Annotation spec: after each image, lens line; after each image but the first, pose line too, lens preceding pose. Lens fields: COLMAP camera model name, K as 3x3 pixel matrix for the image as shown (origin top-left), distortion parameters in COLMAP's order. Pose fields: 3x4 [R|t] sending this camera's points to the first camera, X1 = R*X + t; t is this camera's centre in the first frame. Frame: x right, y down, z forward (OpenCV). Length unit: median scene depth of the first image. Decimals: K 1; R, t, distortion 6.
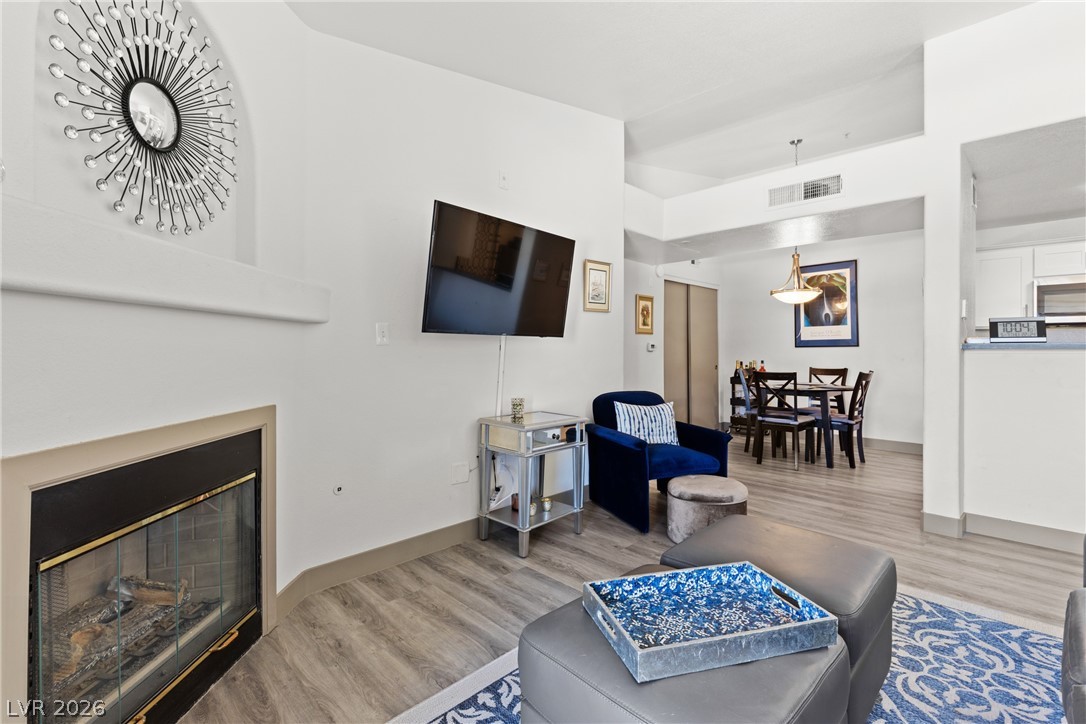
lens RADIAL K [[499.4, 0, 543.3], [0, 499.4, 344.9], [0, 0, 1]] dist [0.015387, -0.000117]
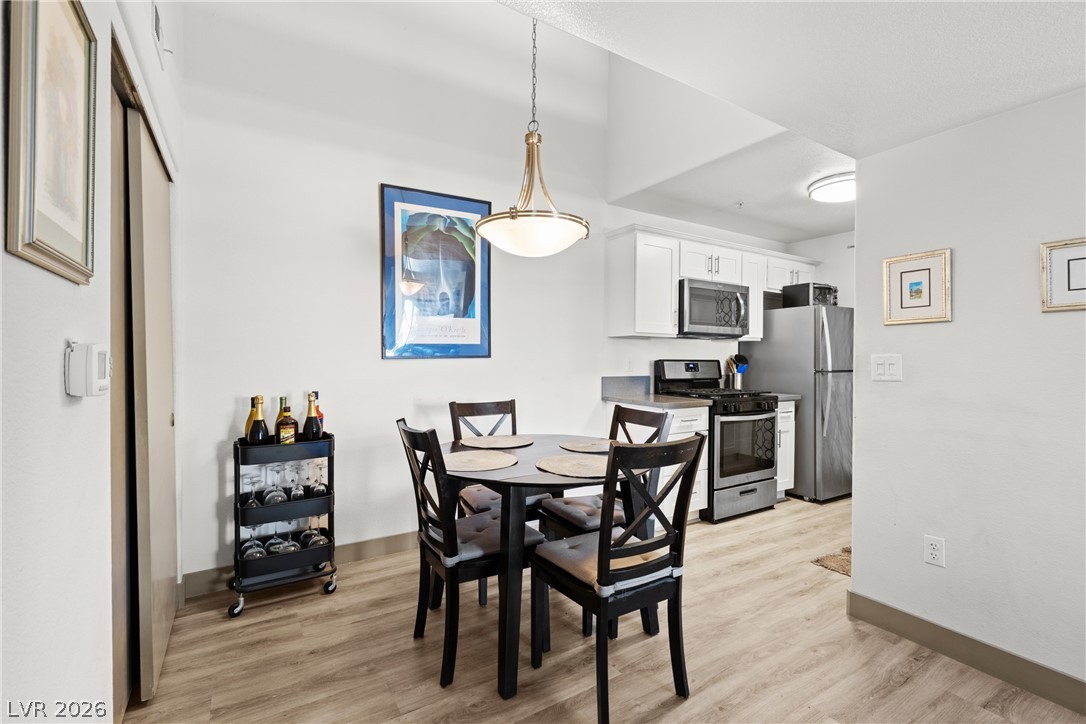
lens RADIAL K [[495.9, 0, 545.7], [0, 495.9, 360.8], [0, 0, 1]] dist [0.002316, -0.000040]
pose [[0.223862, -0.010961, 0.974559, 0.104837], [-0.017459, 0.999731, 0.015254, -0.003165], [-0.974464, -0.020430, 0.223611, 0.858917]]
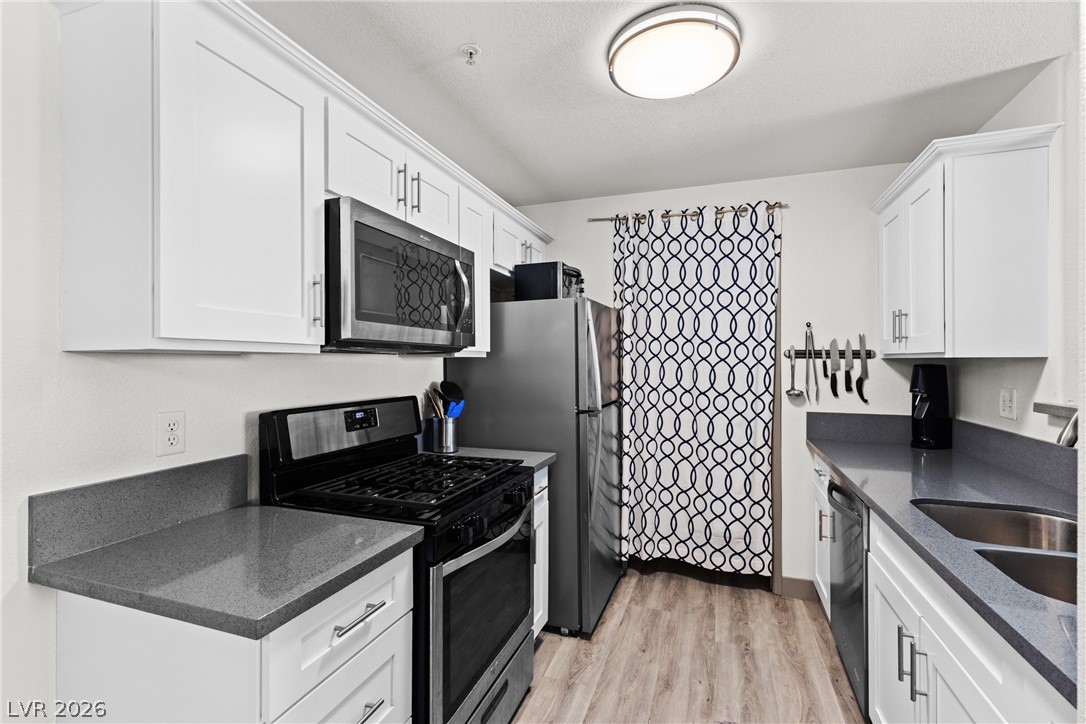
lens RADIAL K [[486.4, 0, 547.1], [0, 486.4, 361.2], [0, 0, 1]] dist [0.003789, -0.000598]
pose [[-0.427774, -0.005576, 0.903869, 0.534939], [-0.012451, 0.999922, 0.000276, -0.025738], [-0.903800, -0.011136, -0.427810, 0.838339]]
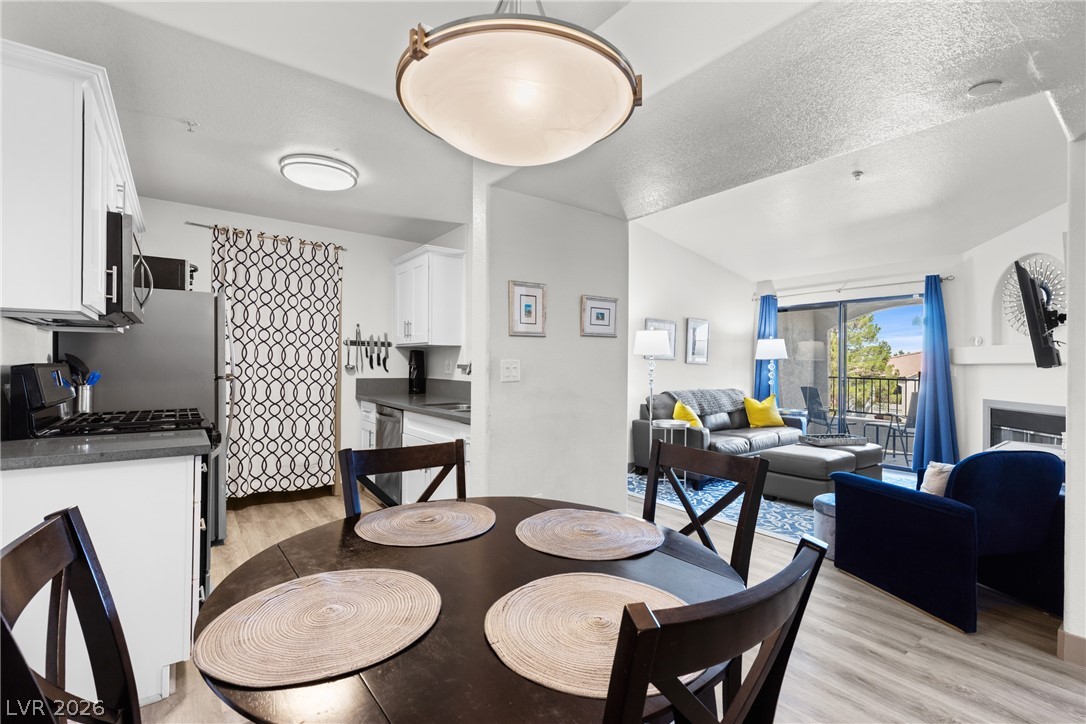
lens RADIAL K [[486.4, 0, 547.1], [0, 486.4, 361.2], [0, 0, 1]] dist [0.003789, -0.000598]
pose [[-0.989947, -0.013263, 0.140815, 0.444378], [-0.015618, 0.999756, -0.015629, 0.001086], [-0.140574, -0.017671, -0.989913, 1.136288]]
